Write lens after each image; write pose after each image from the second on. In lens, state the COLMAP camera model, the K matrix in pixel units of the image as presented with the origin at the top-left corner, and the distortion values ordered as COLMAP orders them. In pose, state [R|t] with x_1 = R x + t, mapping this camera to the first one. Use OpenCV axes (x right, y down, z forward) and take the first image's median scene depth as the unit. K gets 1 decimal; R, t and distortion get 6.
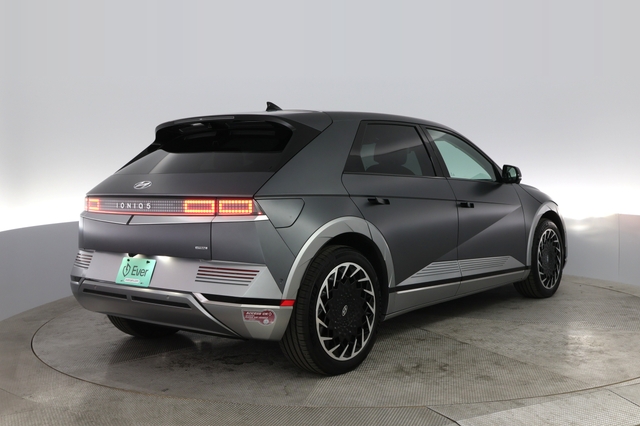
lens RADIAL K [[604.5, 0, 336.8], [0, 604.5, 215.1], [0, 0, 1]] dist [-0.093760, -0.013567]
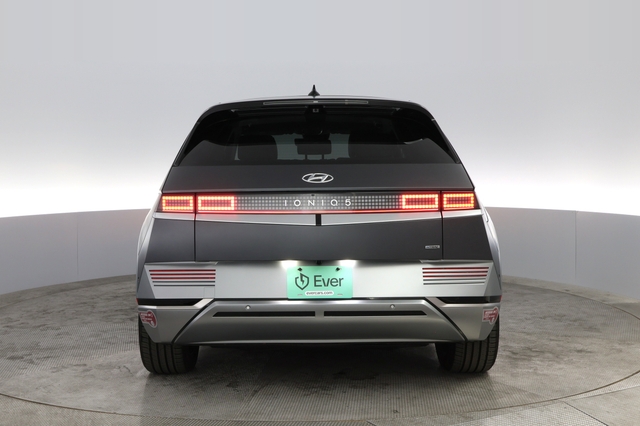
lens RADIAL K [[604.5, 0, 320.6], [0, 604.5, 215.3], [0, 0, 1]] dist [-0.093760, -0.013567]
pose [[0.928615, -0.035742, 0.369318, -0.455164], [0.030848, 0.999341, 0.019151, -0.009987], [-0.369759, -0.006391, 0.929106, 0.144193]]
